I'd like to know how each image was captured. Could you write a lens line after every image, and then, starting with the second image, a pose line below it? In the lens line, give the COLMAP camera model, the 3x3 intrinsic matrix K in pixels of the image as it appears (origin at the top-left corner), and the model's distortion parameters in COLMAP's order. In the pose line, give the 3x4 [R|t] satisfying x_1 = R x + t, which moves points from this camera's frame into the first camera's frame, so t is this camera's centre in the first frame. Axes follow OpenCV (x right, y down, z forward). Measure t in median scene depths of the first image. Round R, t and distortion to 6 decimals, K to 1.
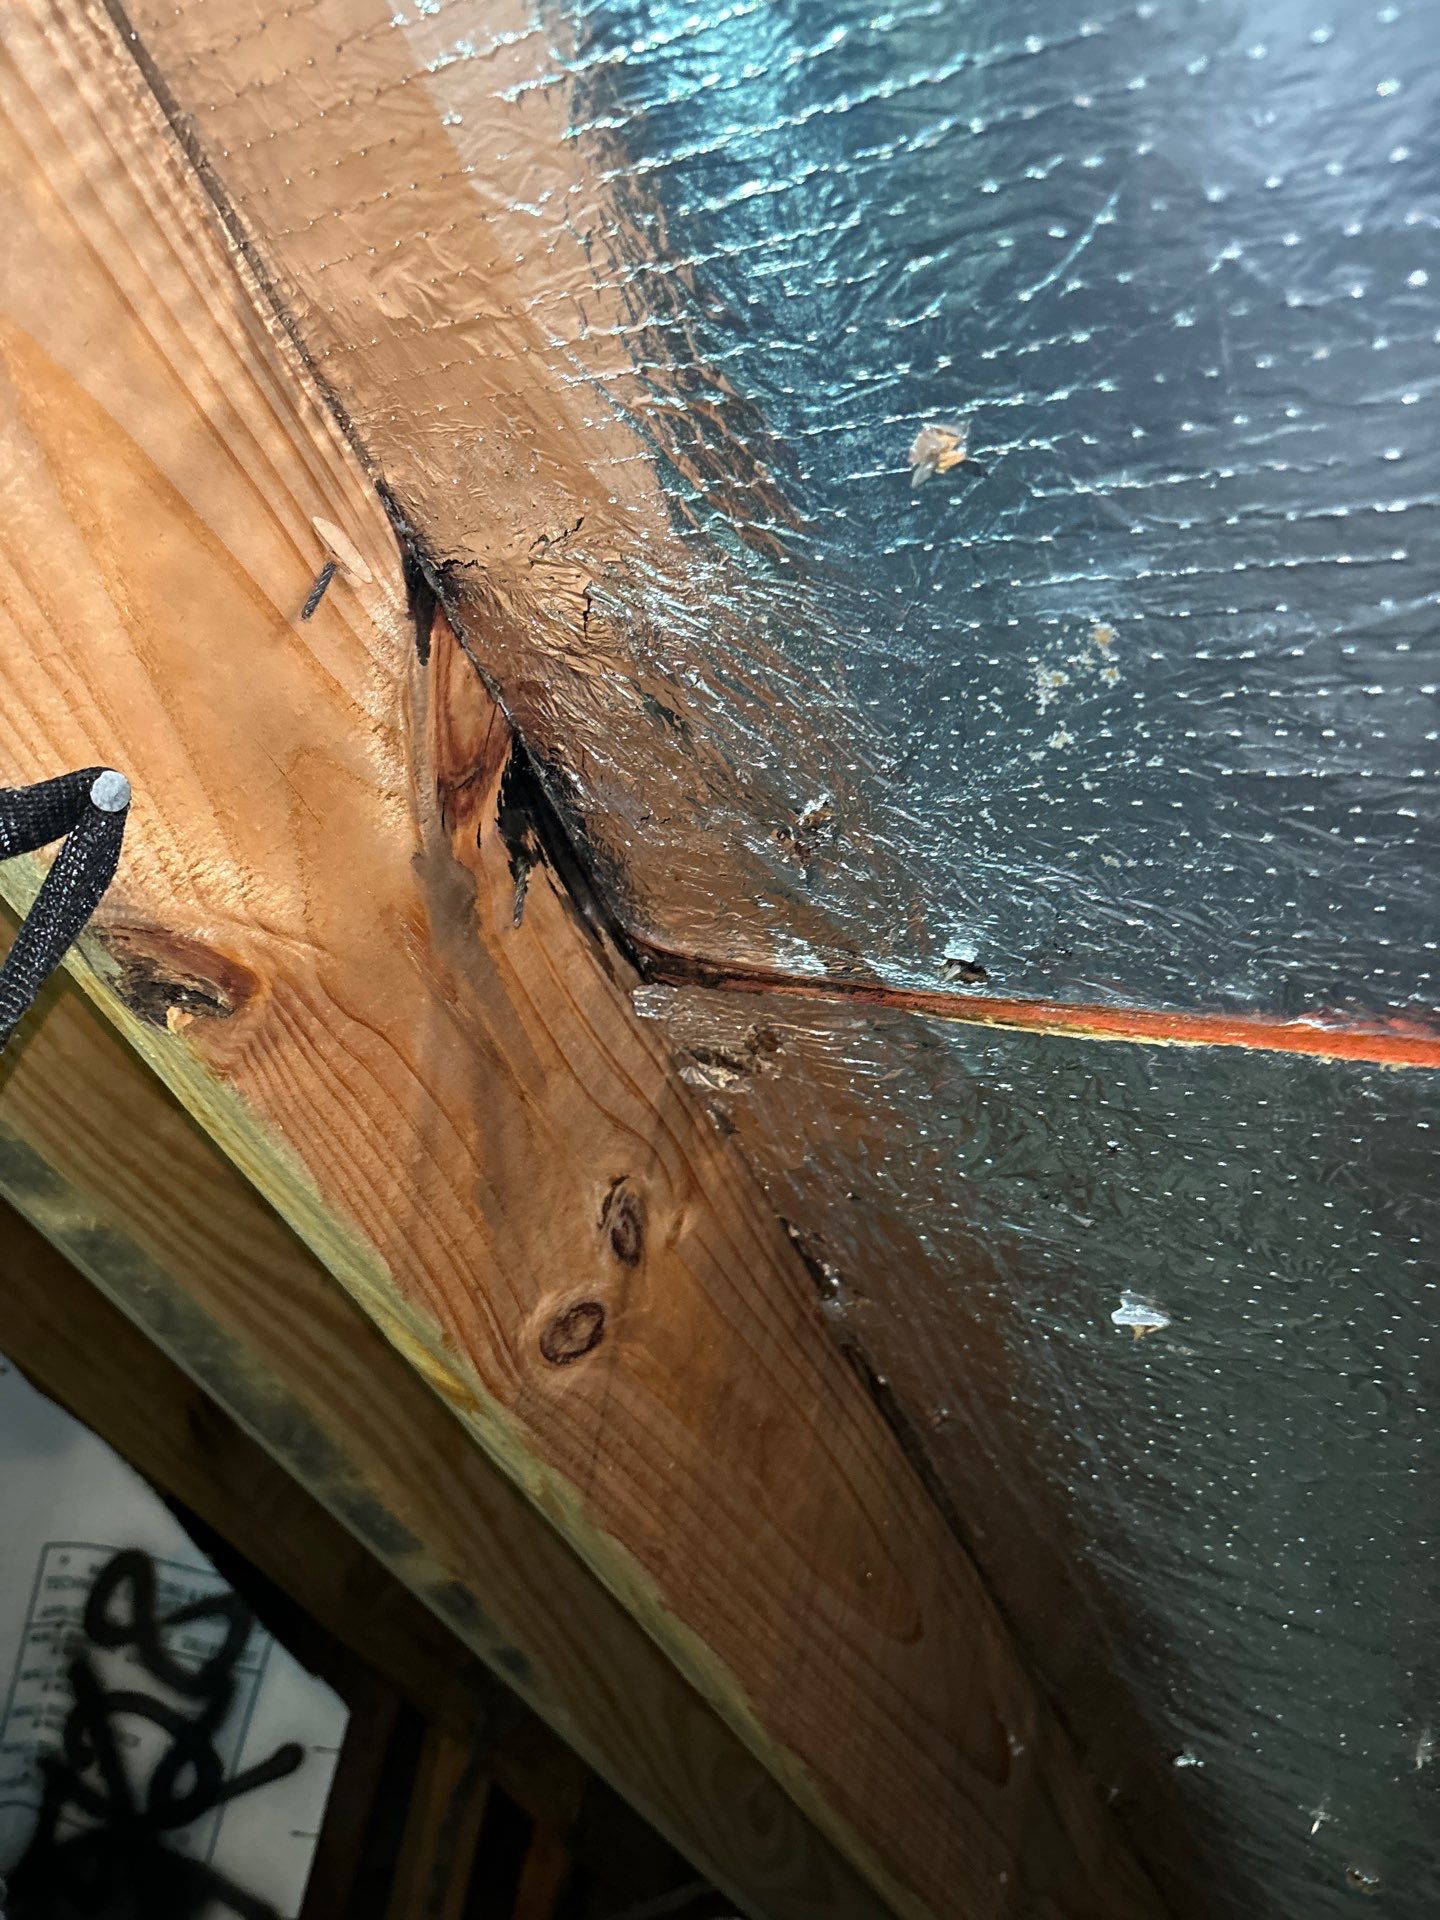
lens RADIAL K [[1468.0, 0, 720.0], [0, 1468.0, 960.0], [0, 0, 1]] dist [0.125252, -0.236020]
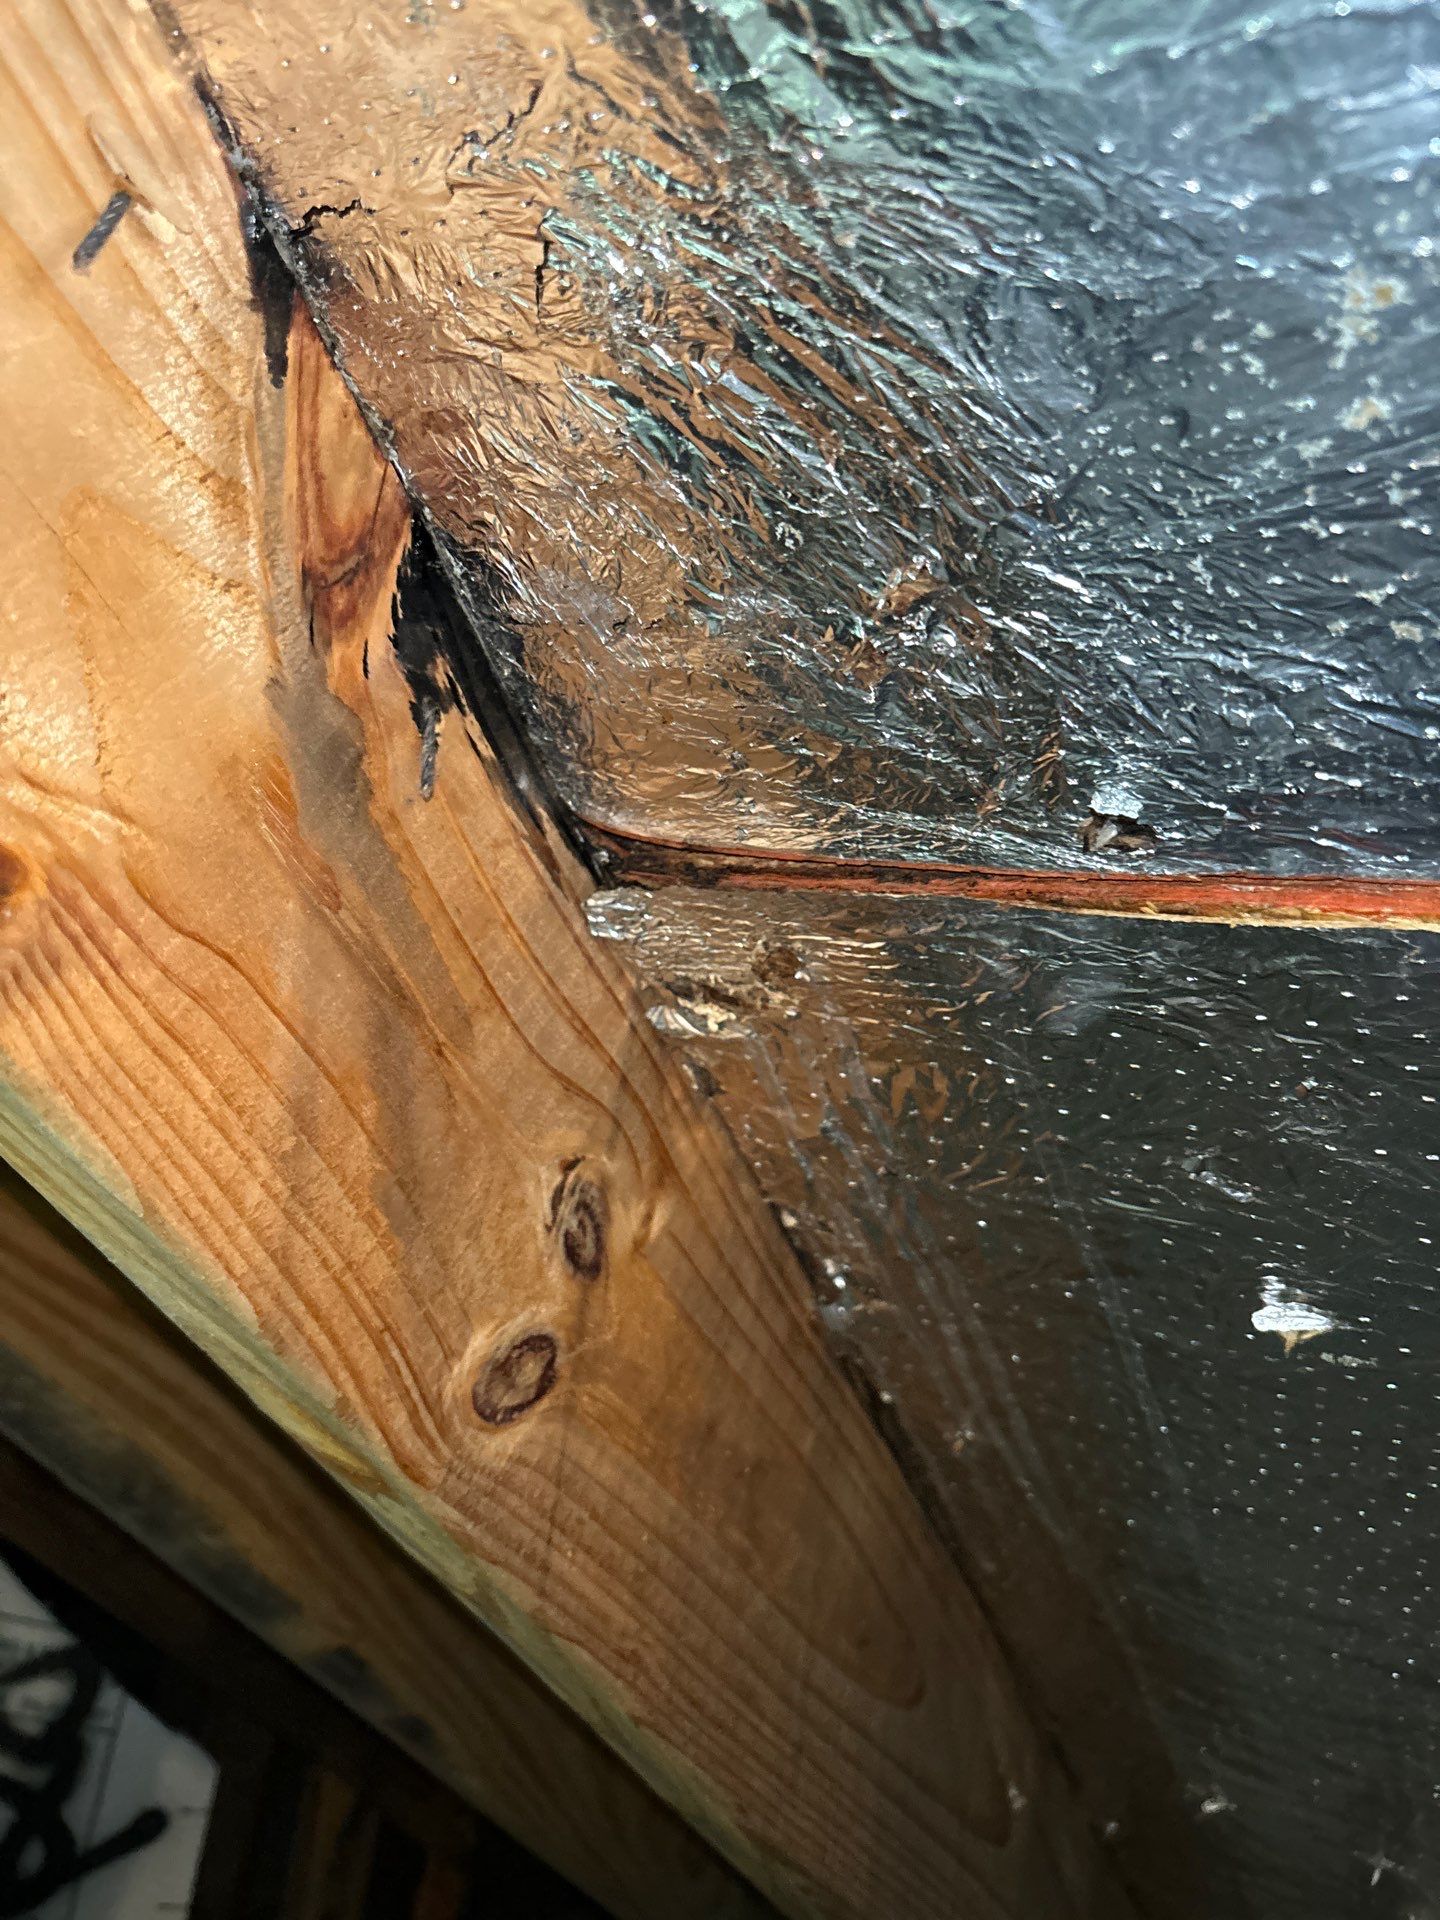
lens RADIAL K [[1463.5, 0, 702.8], [0, 1463.5, 959.6], [0, 0, 1]] dist [0.035162, -0.055679]
pose [[0.995746, -0.027220, 0.088025, -0.073011], [0.025559, 0.999475, 0.019936, 0.041285], [-0.088522, -0.017601, 0.995919, 0.316249]]
